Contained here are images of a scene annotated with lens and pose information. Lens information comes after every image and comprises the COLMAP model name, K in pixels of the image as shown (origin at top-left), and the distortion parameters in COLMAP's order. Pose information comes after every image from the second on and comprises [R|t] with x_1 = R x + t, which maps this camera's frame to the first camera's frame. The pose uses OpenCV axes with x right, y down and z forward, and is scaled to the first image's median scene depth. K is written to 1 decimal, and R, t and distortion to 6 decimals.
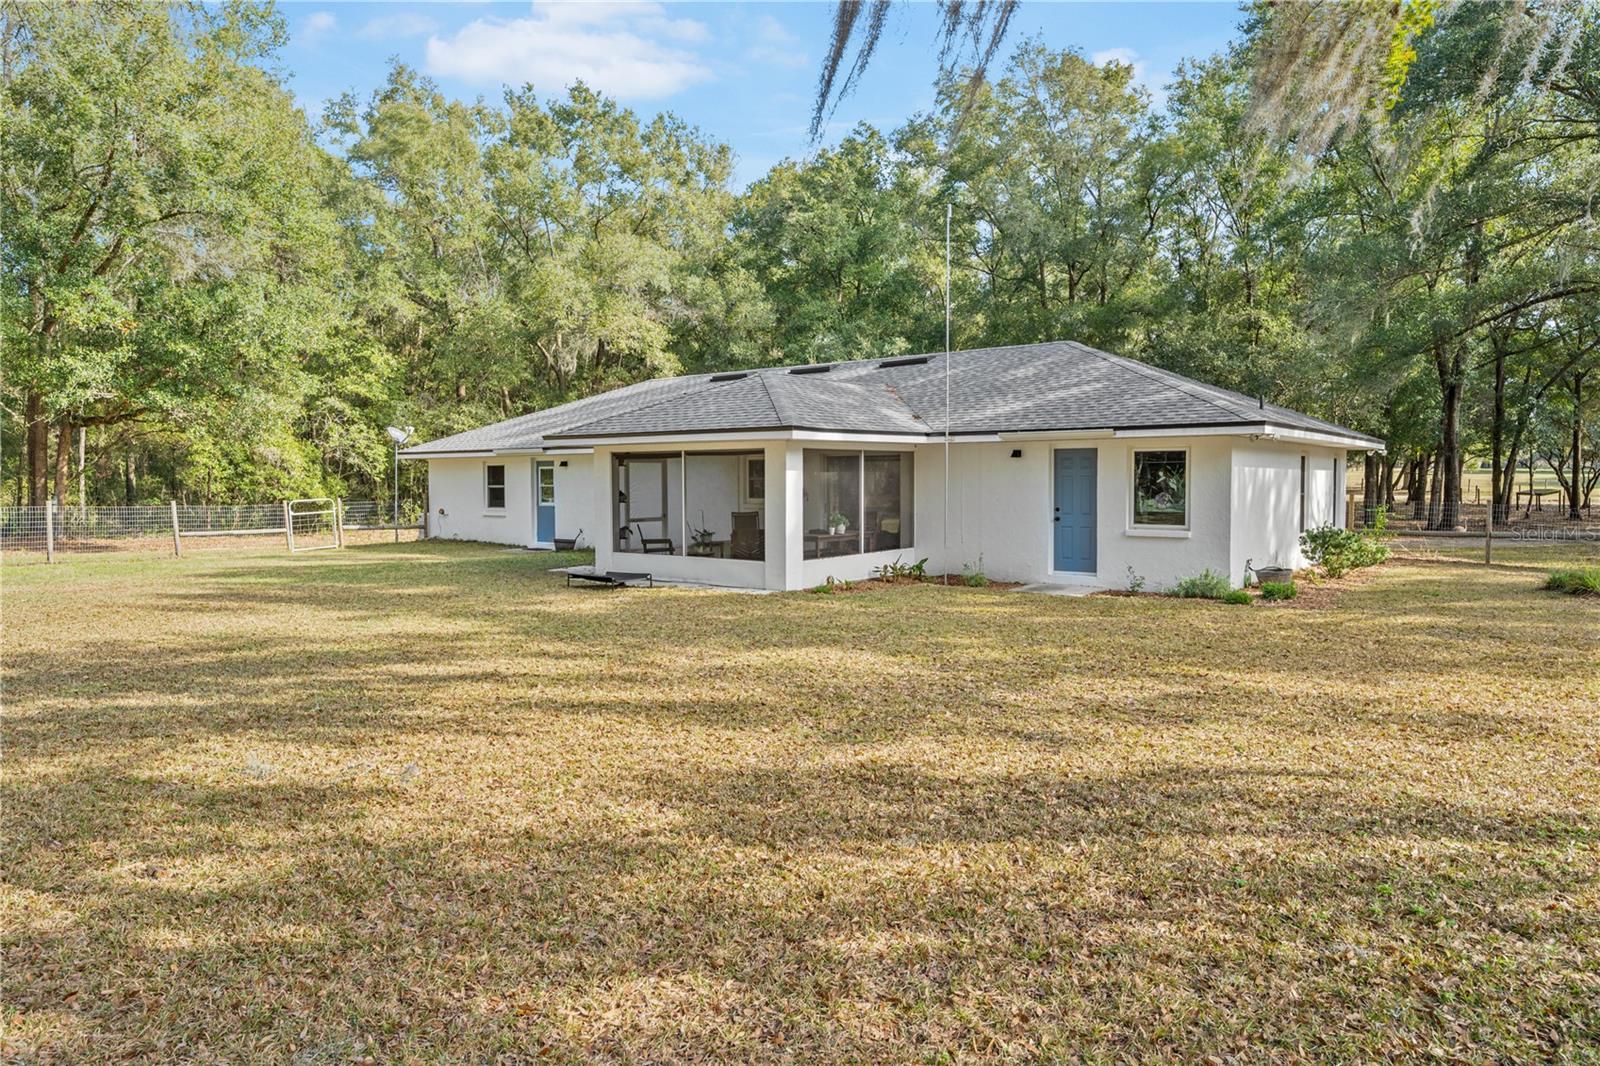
lens RADIAL K [[1008.8, 0, 801.5], [0, 1008.8, 526.3], [0, 0, 1]] dist [-0.006785, 0.006464]
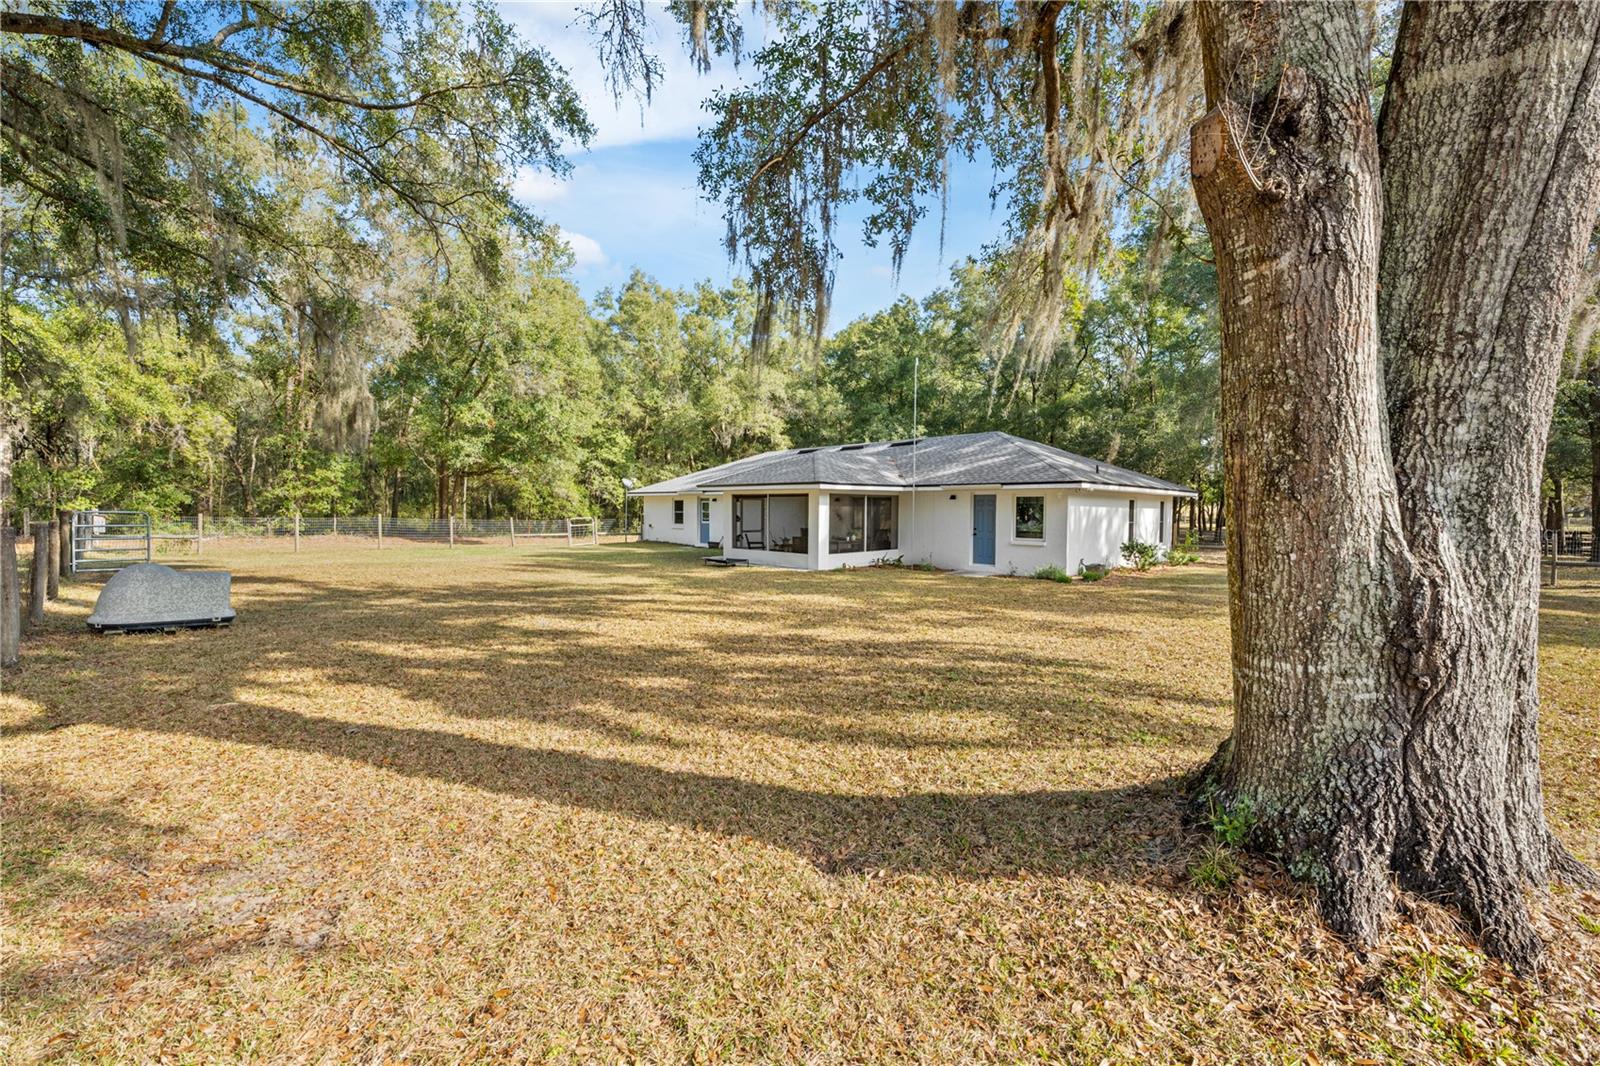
lens RADIAL K [[647.9, 0, 798.9], [0, 647.9, 536.1], [0, 0, 1]] dist [0.001112, -0.000077]
pose [[0.990410, 0.017797, -0.137010, 0.065206], [-0.018568, 0.999818, -0.004353, 0.004247], [0.136908, 0.006855, 0.990560, -0.109864]]
